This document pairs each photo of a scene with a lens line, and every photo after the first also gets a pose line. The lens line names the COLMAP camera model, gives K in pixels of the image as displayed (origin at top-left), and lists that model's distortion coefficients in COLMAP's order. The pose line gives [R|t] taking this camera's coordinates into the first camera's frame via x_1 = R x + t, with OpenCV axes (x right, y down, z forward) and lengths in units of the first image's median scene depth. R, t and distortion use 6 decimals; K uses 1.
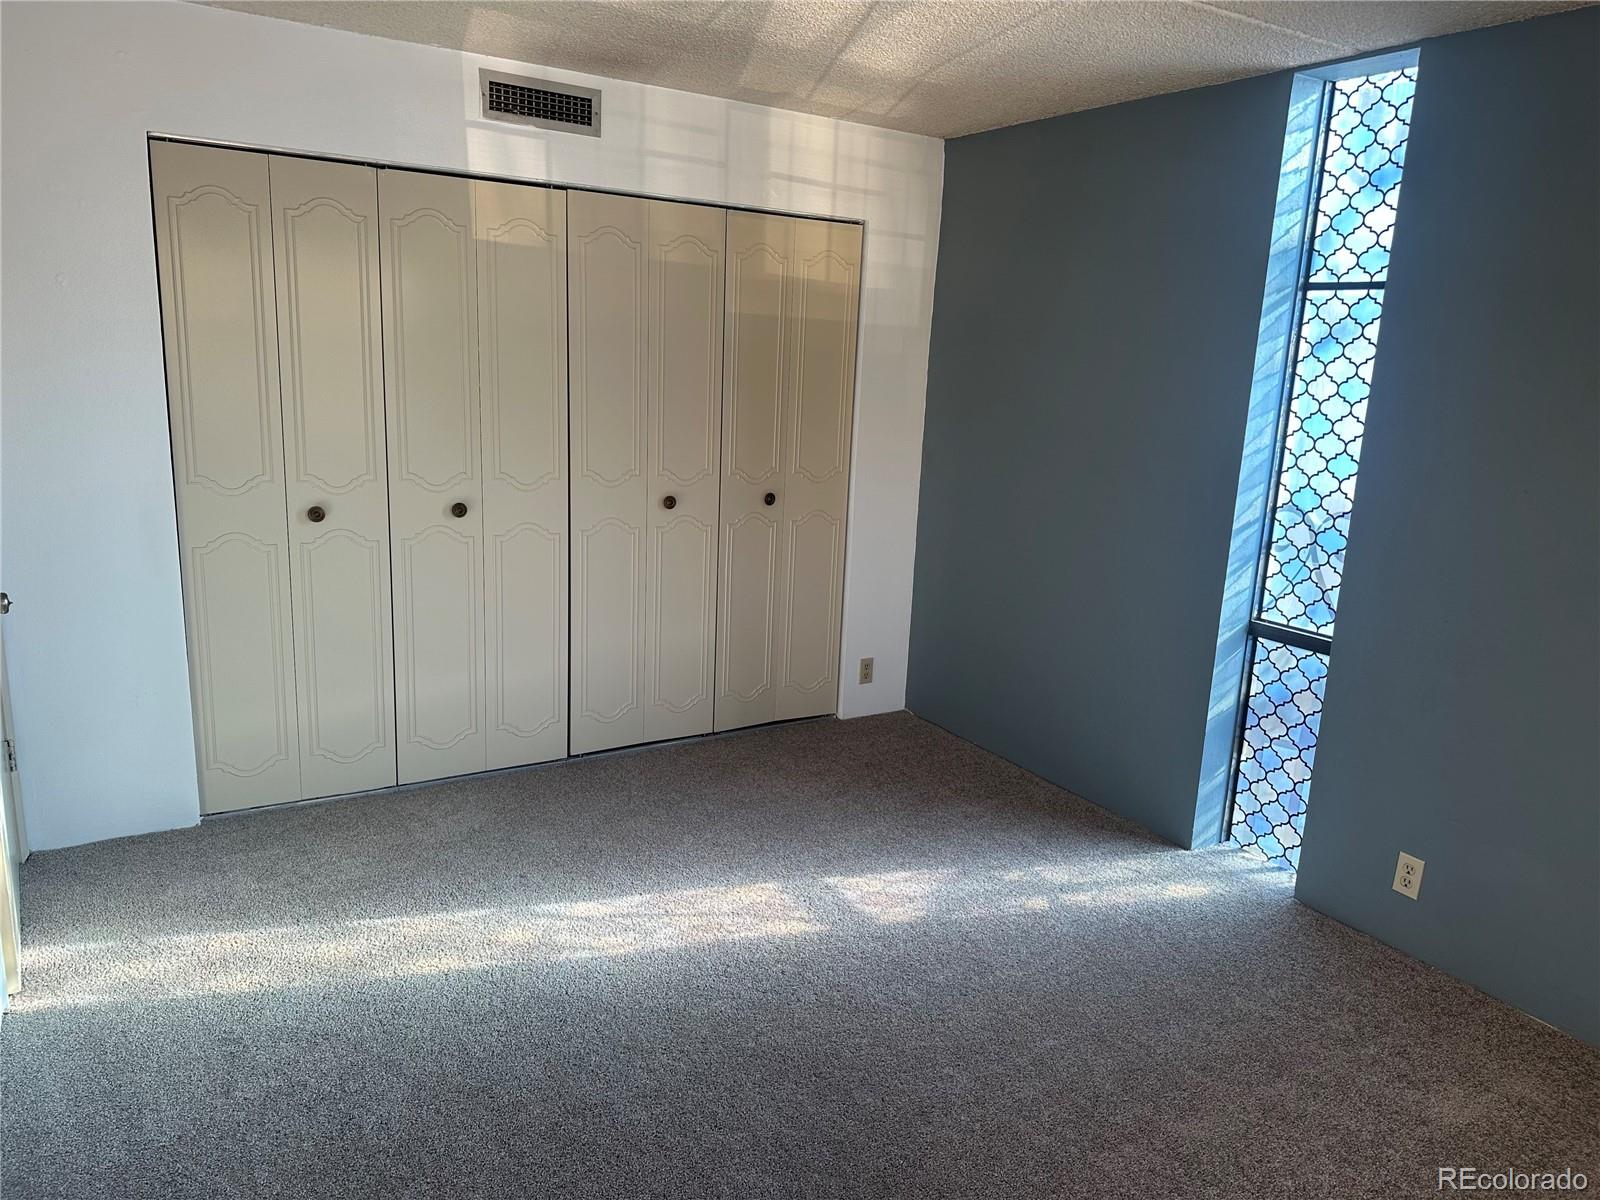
lens RADIAL K [[1105.7, 0, 800.0], [0, 1105.7, 600.0], [0, 0, 1]] dist [-0.004362, -0.003605]
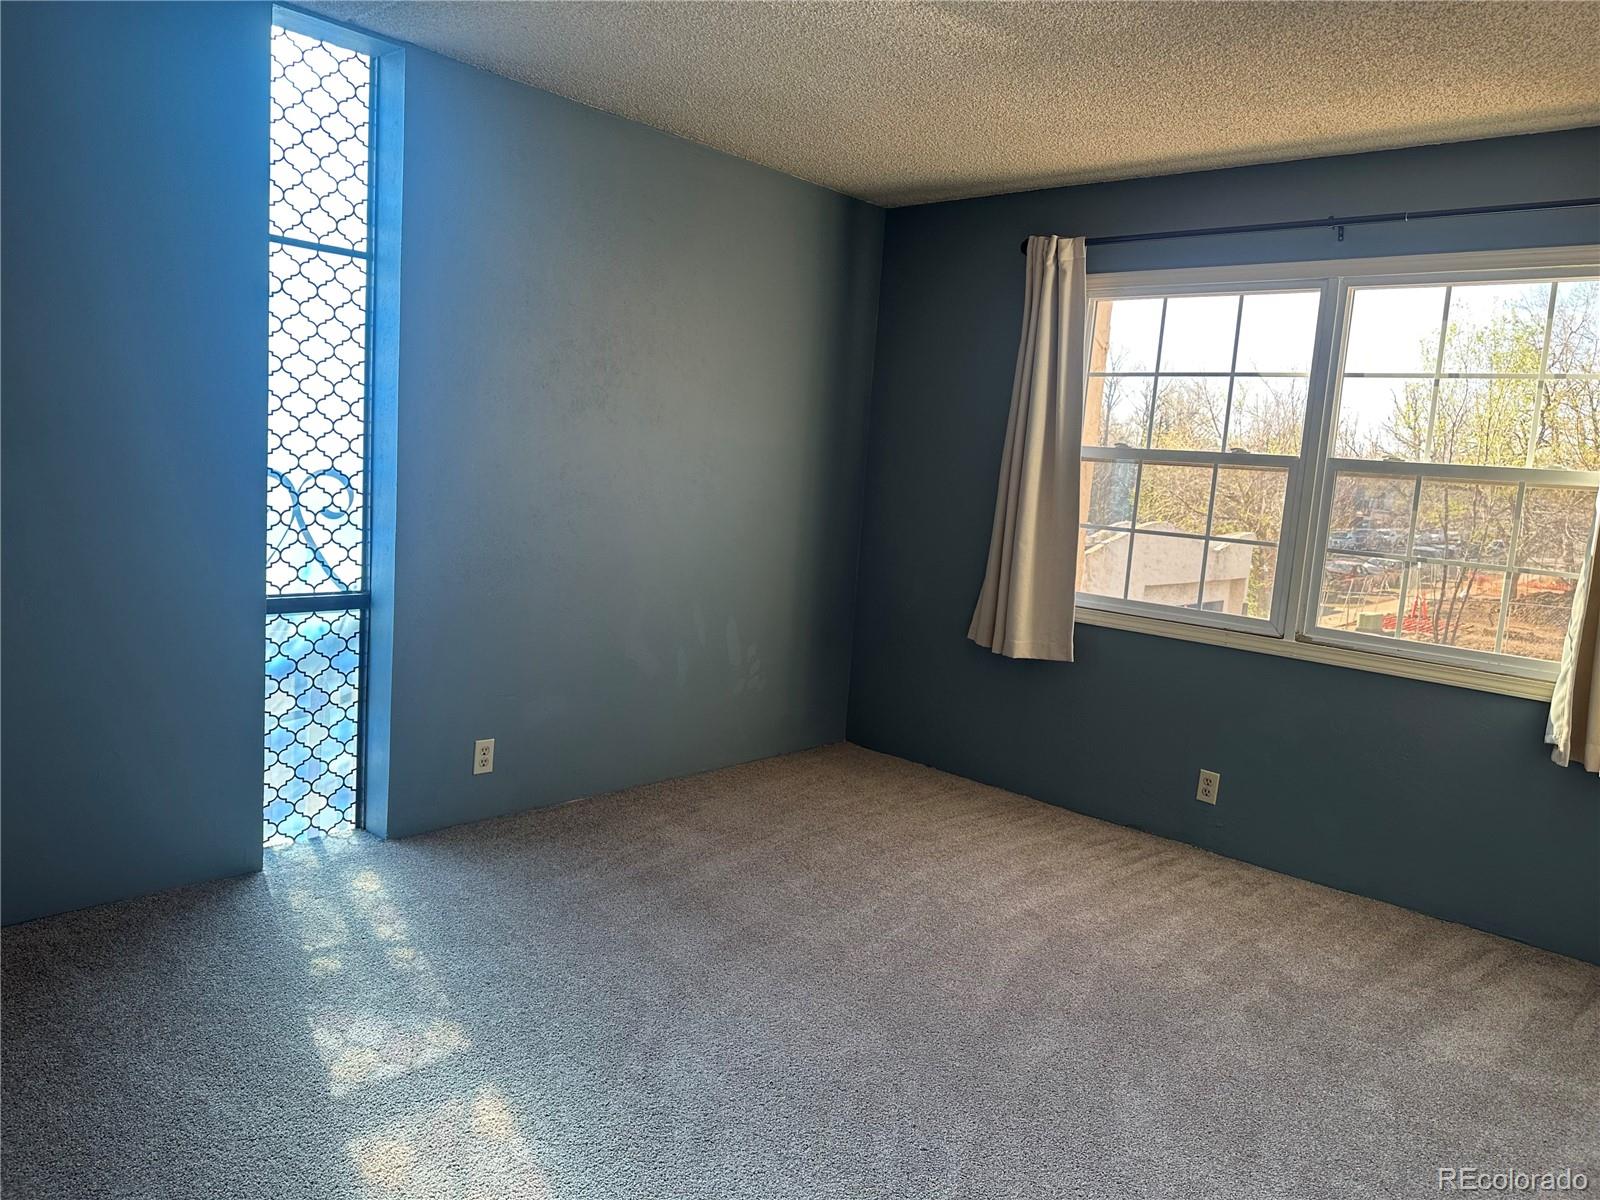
lens RADIAL K [[1140.8, 0, 799.1], [0, 1140.8, 555.7], [0, 0, 1]] dist [0.069473, -0.000229]
pose [[-0.252120, -0.161460, 0.954131, -0.671087], [0.129276, 0.971525, 0.198564, -0.162805], [-0.959022, 0.173409, -0.224068, 0.858748]]
